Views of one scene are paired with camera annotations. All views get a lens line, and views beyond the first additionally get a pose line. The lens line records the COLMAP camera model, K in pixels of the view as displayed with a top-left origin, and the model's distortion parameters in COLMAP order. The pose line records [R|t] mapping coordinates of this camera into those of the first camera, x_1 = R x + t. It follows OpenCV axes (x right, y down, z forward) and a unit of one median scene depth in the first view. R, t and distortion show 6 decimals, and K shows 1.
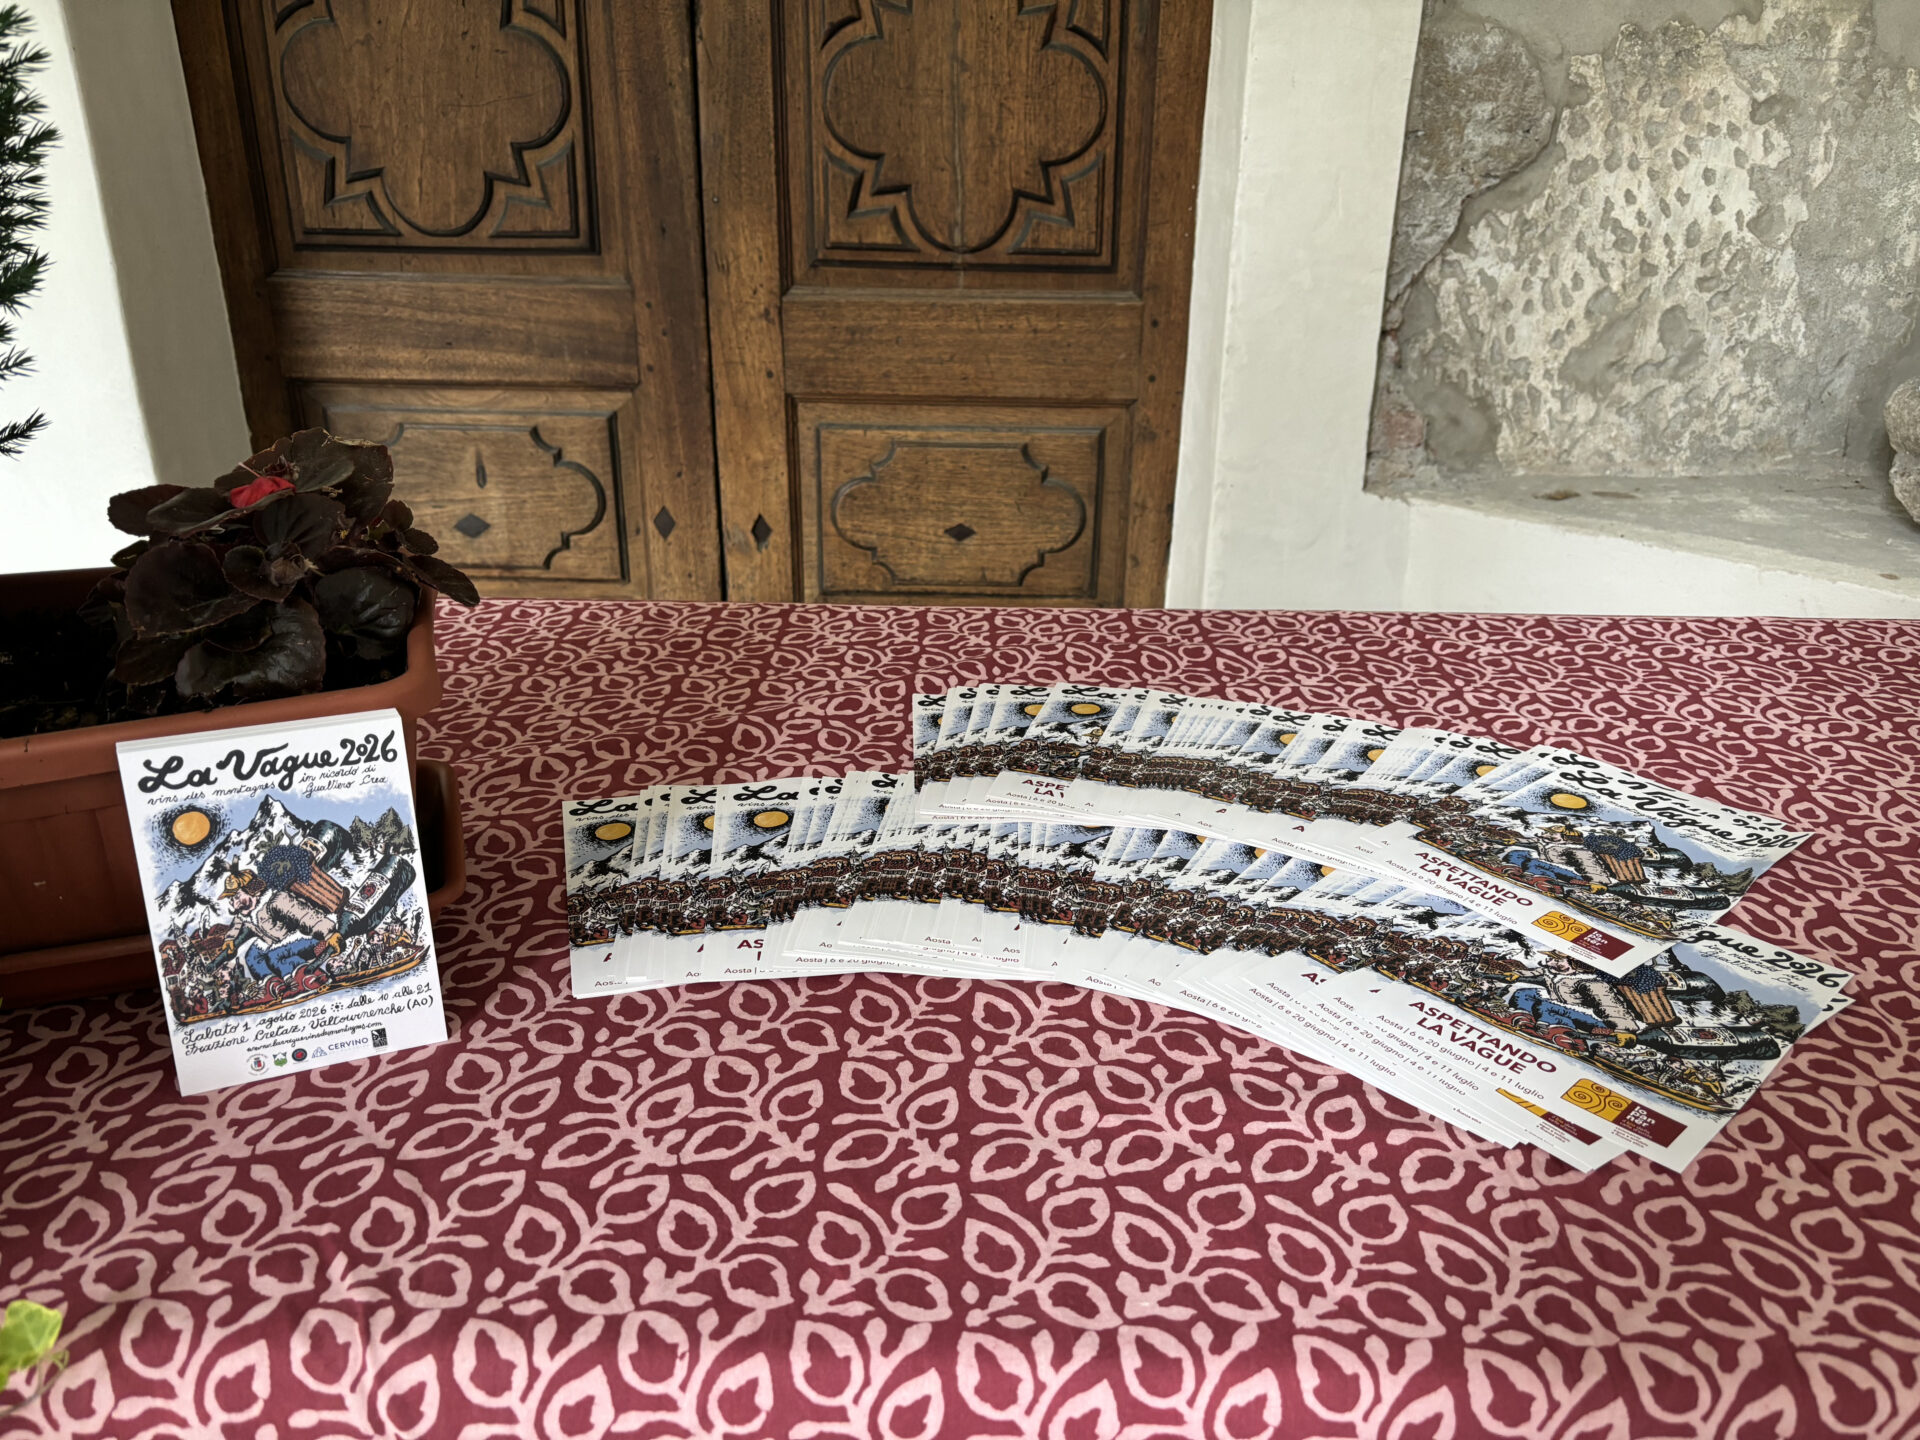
lens RADIAL K [[1474.9, 0, 961.3], [0, 1474.9, 705.4], [0, 0, 1]] dist [0.048284, -0.056718]
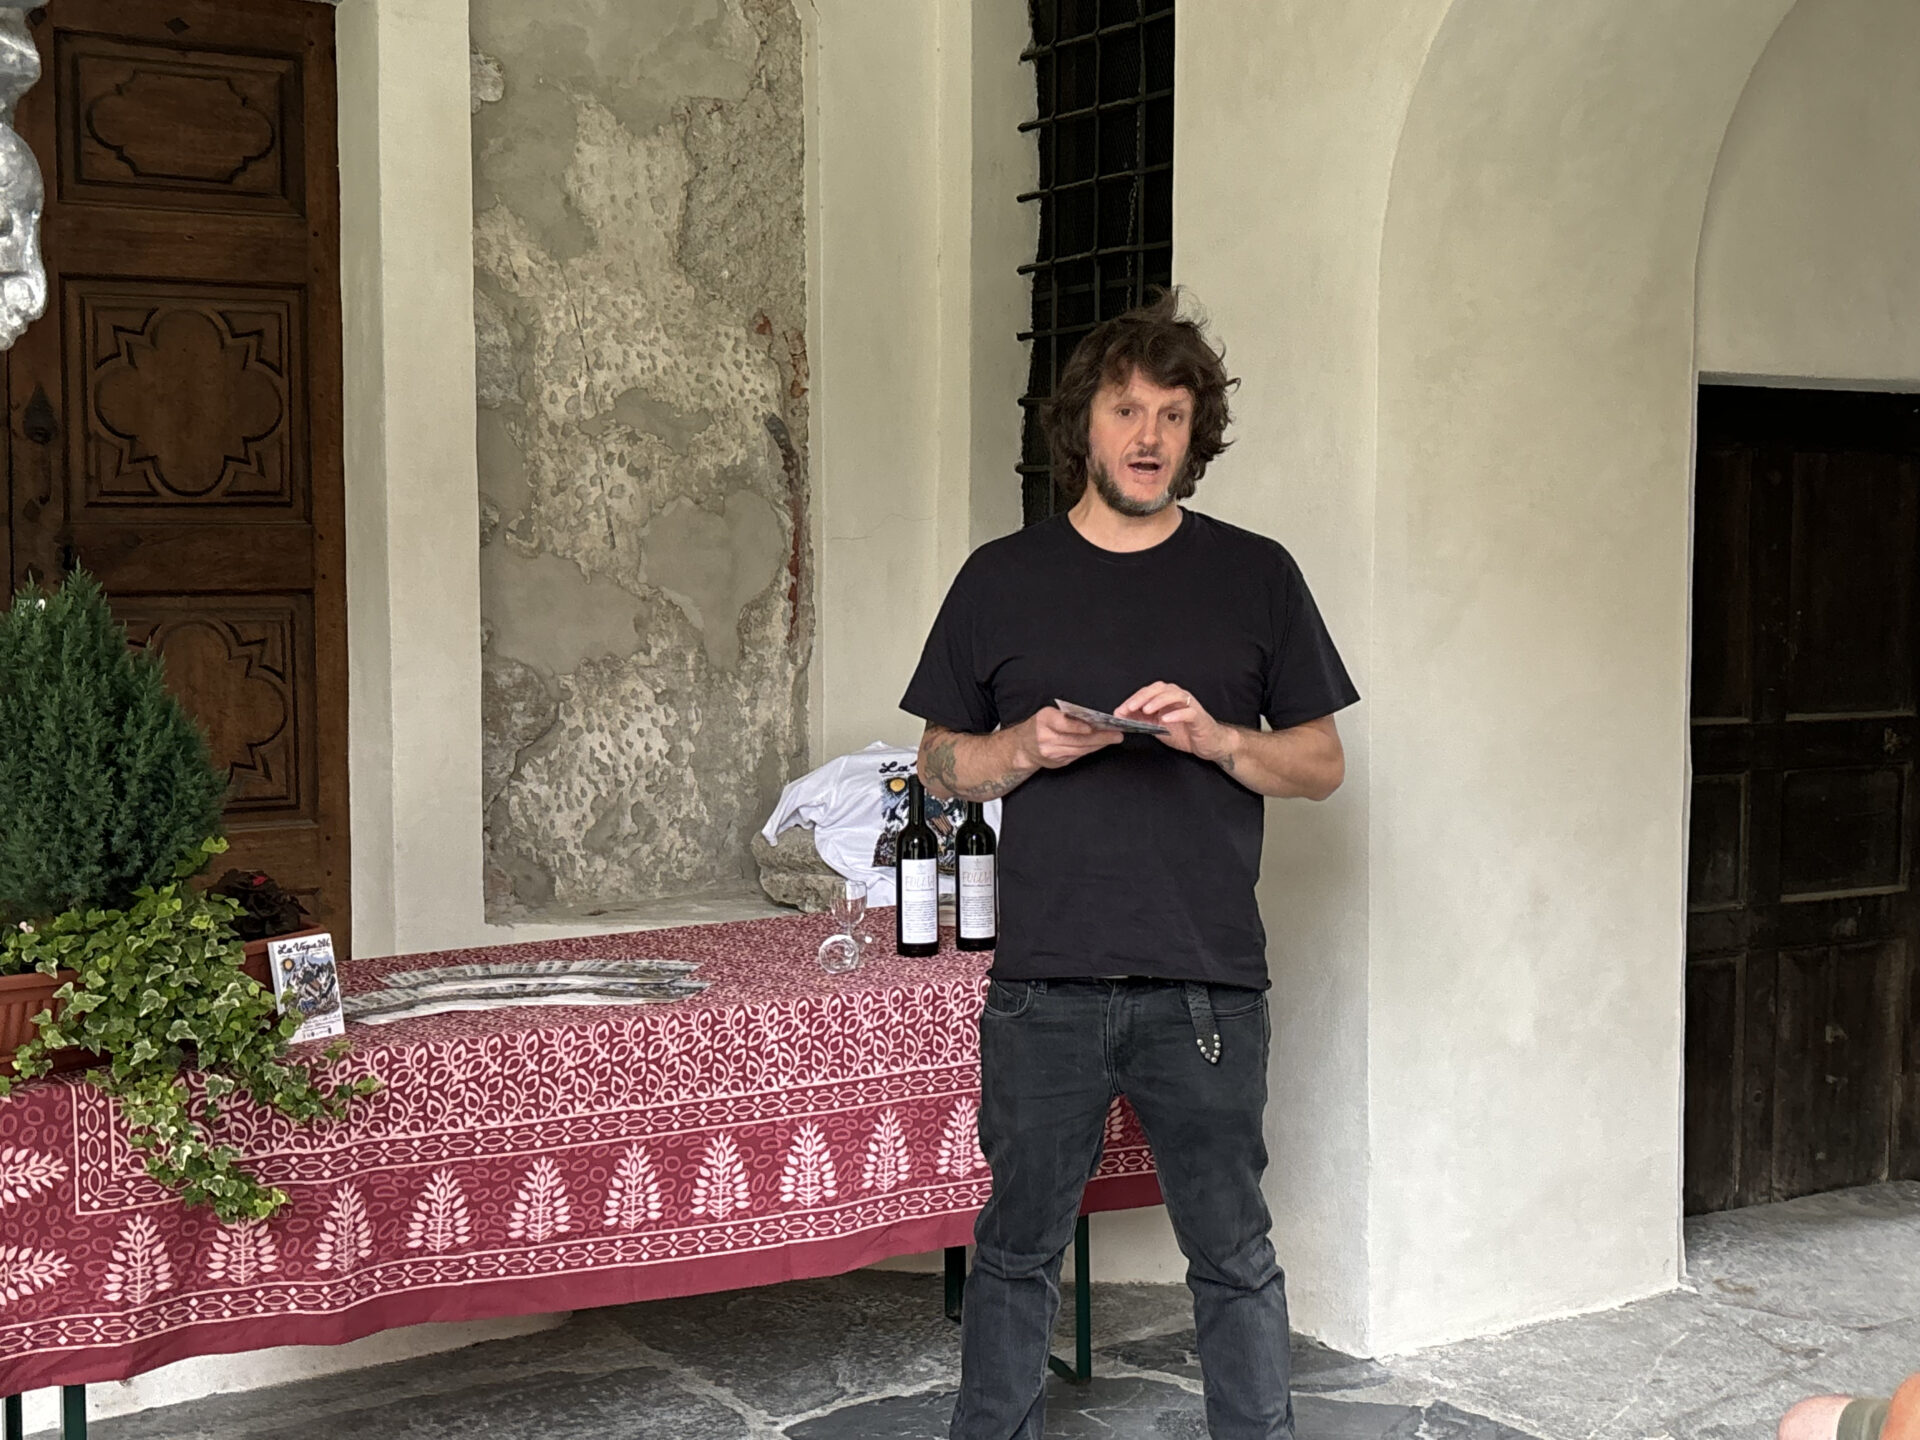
lens RADIAL K [[2546.9, 0, 1000.7], [0, 2546.9, 718.4], [0, 0, 1]] dist [0.205398, -0.721097]
pose [[0.833291, -0.055923, 0.549999, -0.814472], [0.223961, 0.943725, -0.243361, 0.467307], [-0.505438, 0.325968, 0.798922, -1.654054]]
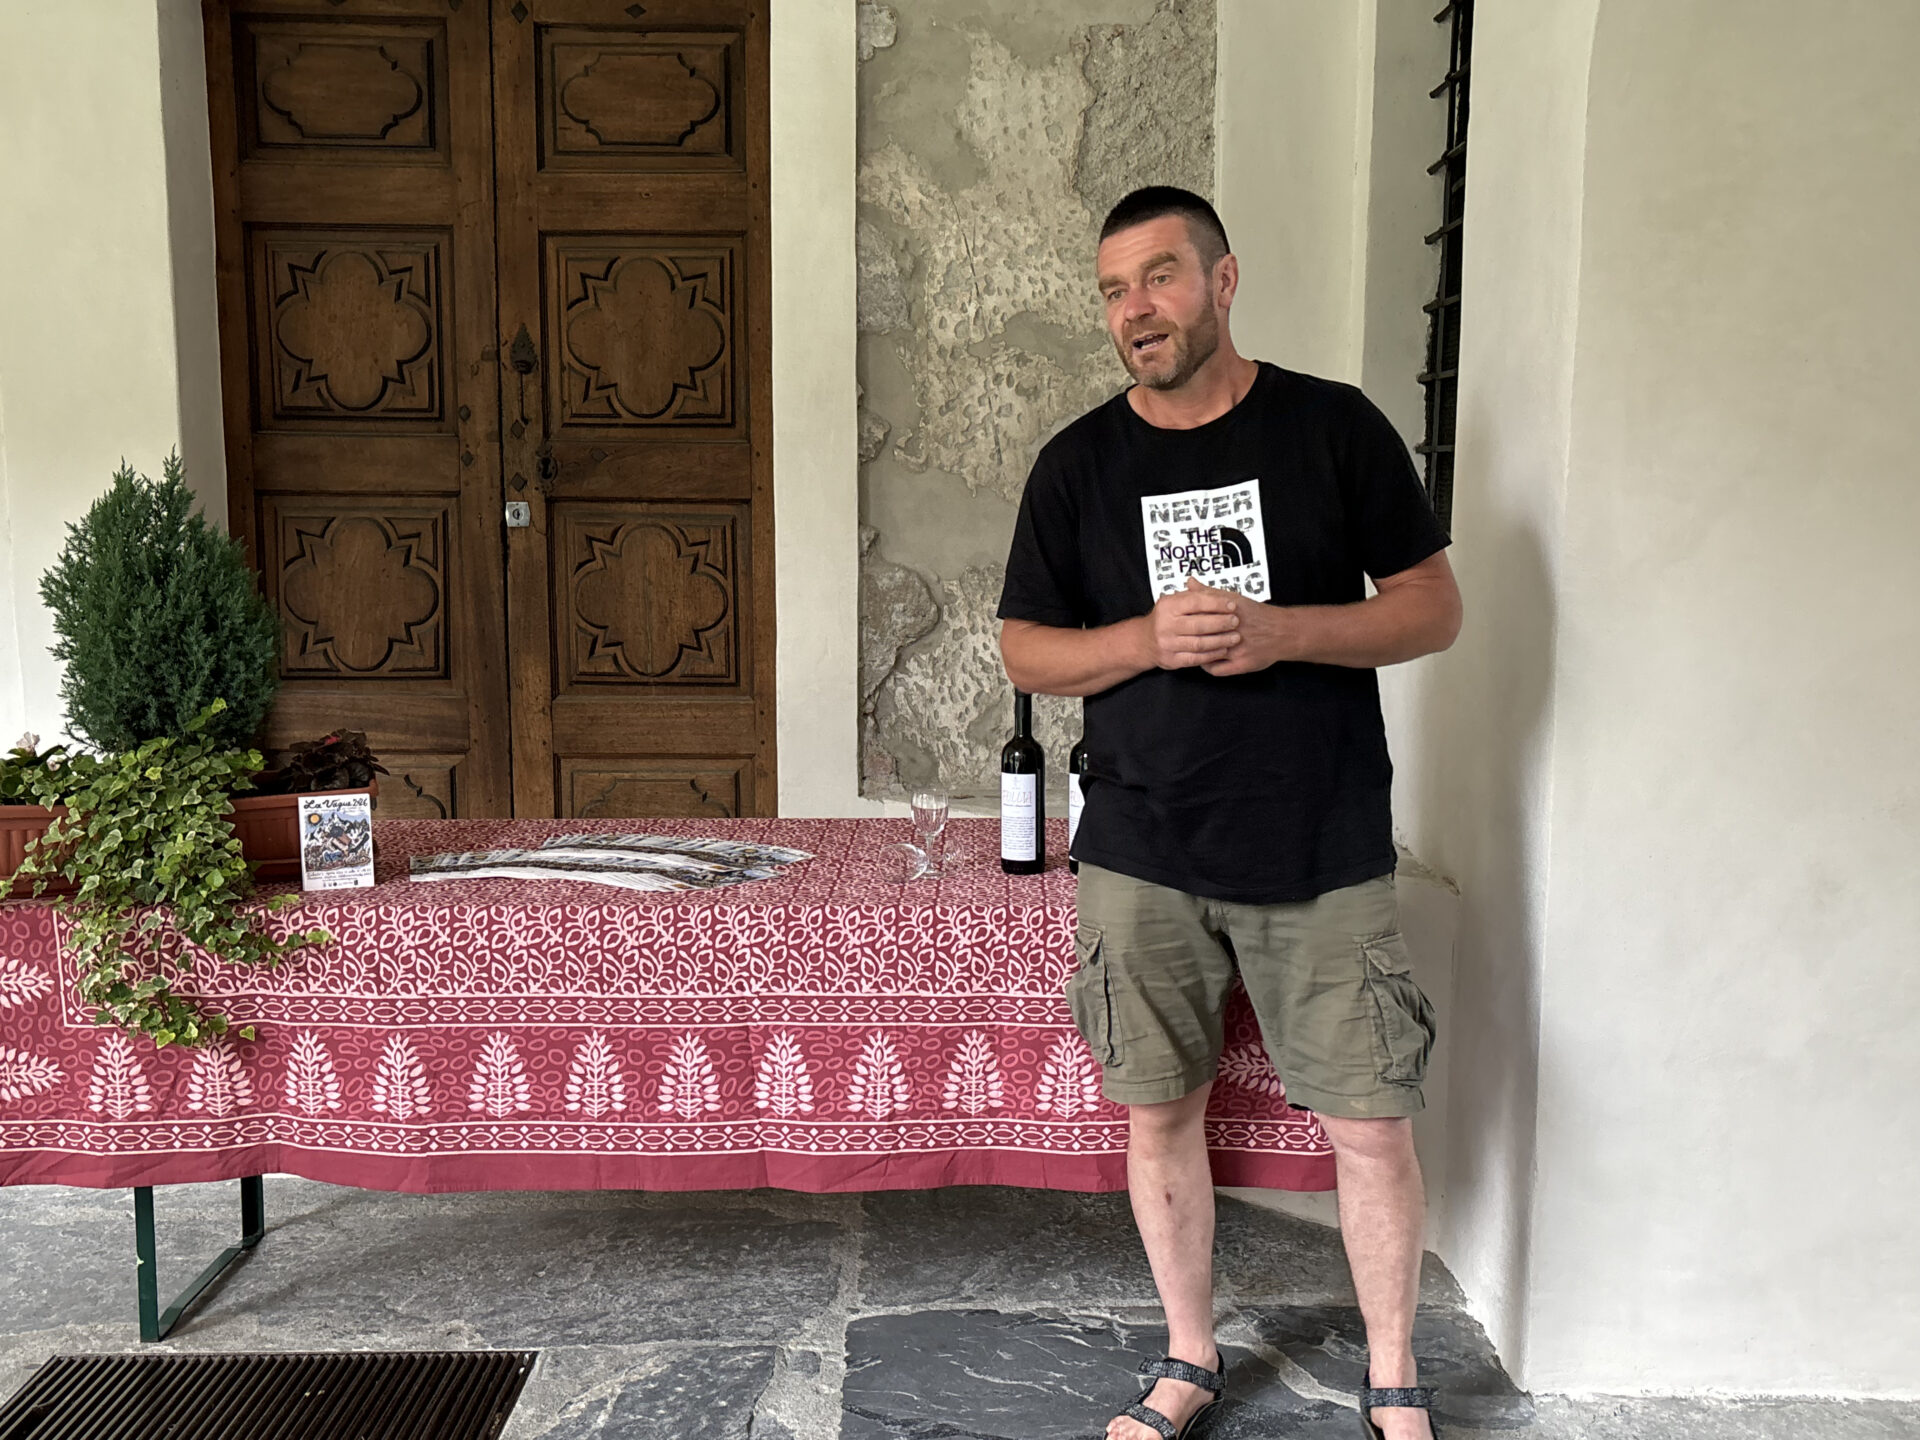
lens RADIAL K [[1822.0, 0, 963.1], [0, 1822.0, 730.3], [0, 0, 1]] dist [0.233713, -0.886803]
pose [[0.999731, -0.013016, 0.019200, 0.361726], [0.017632, 0.964266, -0.264348, 0.387158], [-0.015073, 0.264615, 0.964236, -1.245781]]
